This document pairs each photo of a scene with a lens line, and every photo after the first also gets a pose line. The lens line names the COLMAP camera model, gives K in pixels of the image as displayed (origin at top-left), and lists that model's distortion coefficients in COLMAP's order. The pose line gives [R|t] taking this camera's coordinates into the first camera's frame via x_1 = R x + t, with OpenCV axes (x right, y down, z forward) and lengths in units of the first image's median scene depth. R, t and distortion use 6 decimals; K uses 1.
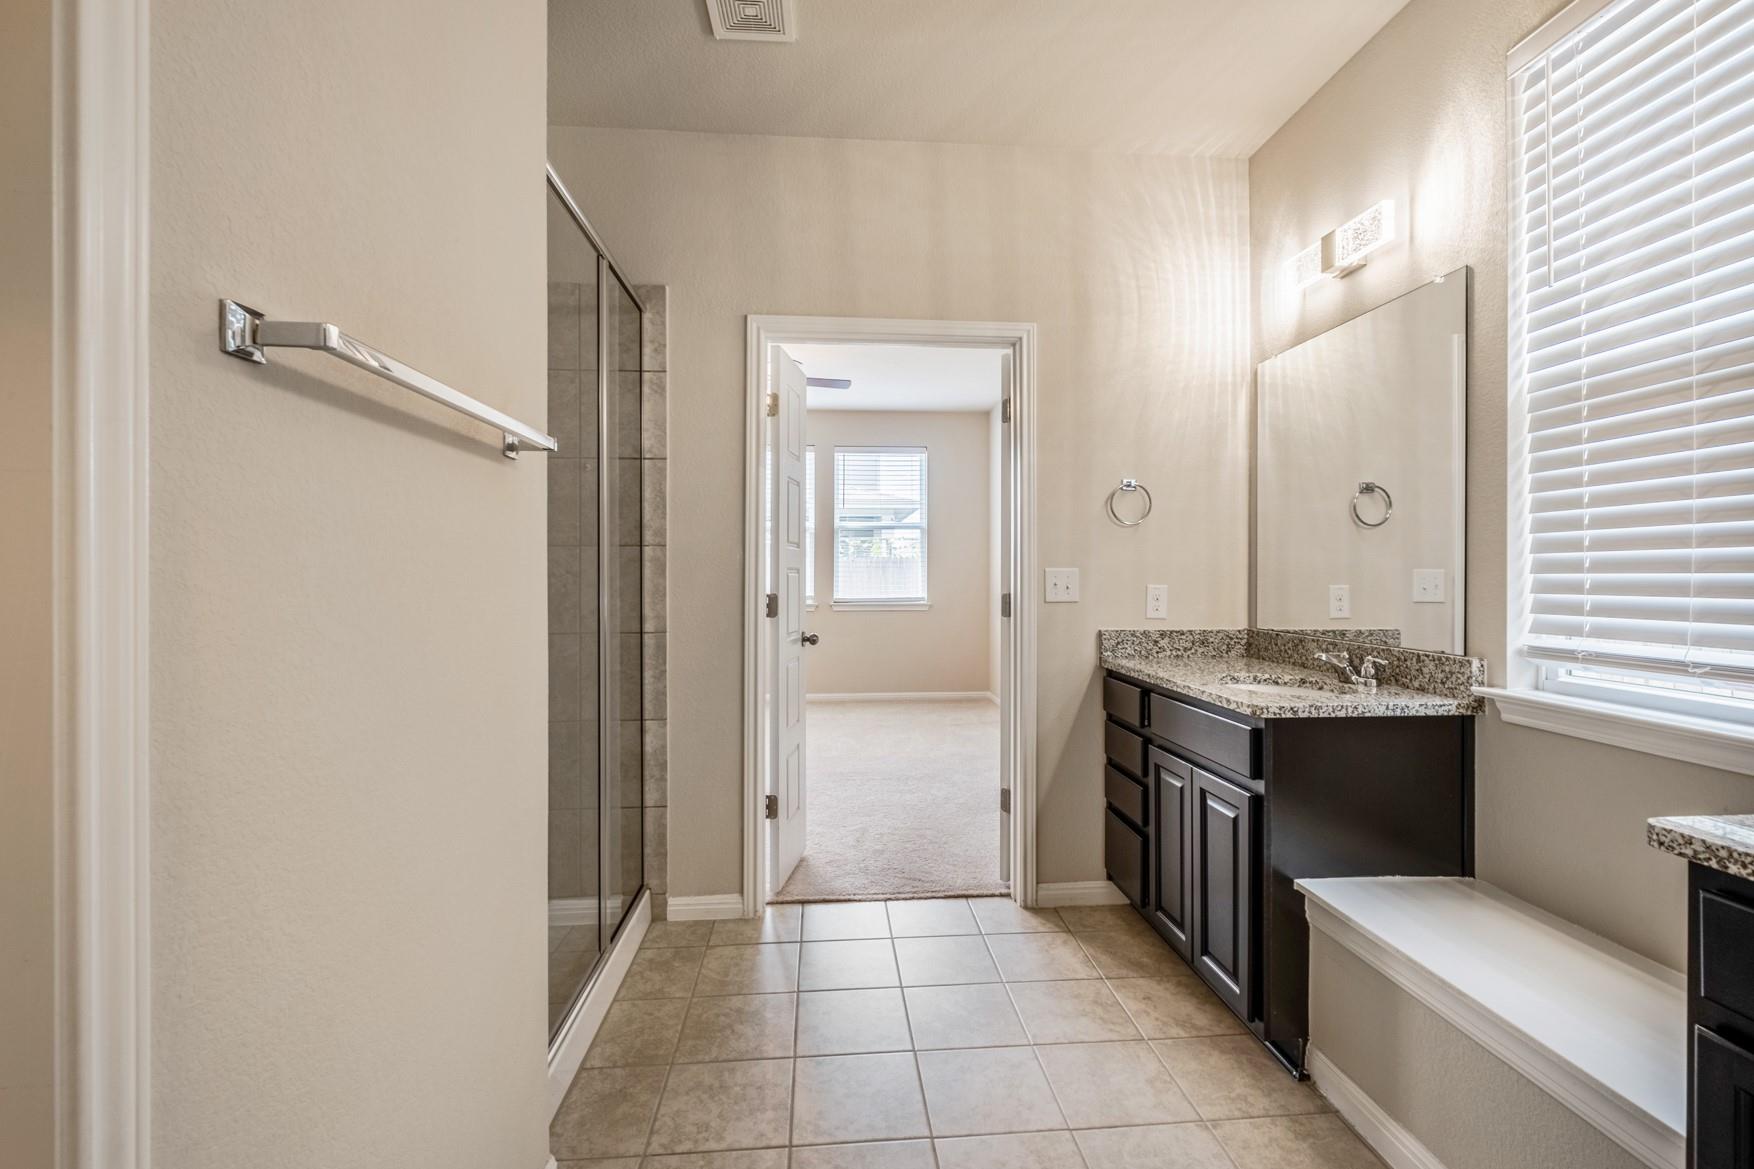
lens RADIAL K [[763.2, 0, 883.3], [0, 763.2, 577.8], [0, 0, 1]] dist [0.000322, 0.000017]
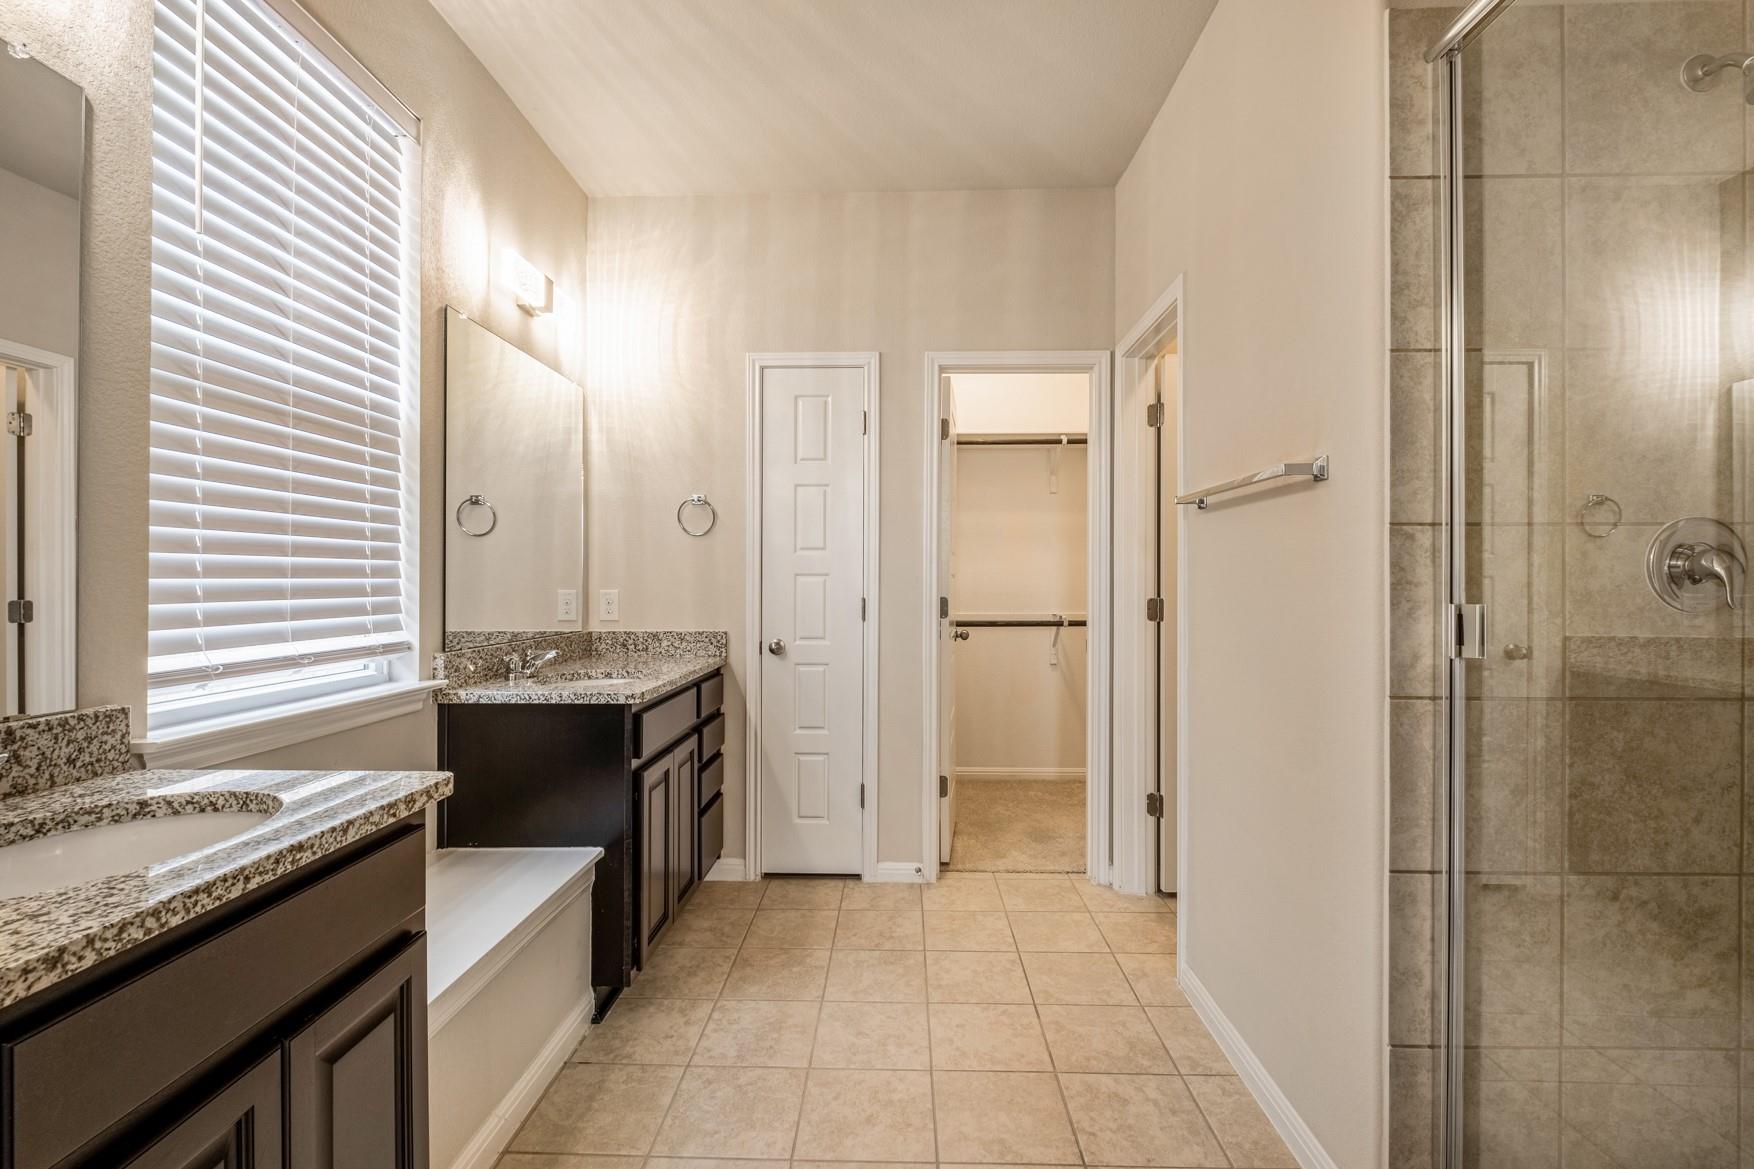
lens RADIAL K [[763.2, 0, 883.3], [0, 763.2, 577.8], [0, 0, 1]] dist [0.000322, 0.000017]
pose [[-0.994723, -0.000127, 0.102601, 0.042084], [0.000027, 0.999999, 0.001498, -0.006708], [-0.102601, 0.001493, -0.994722, 1.554080]]
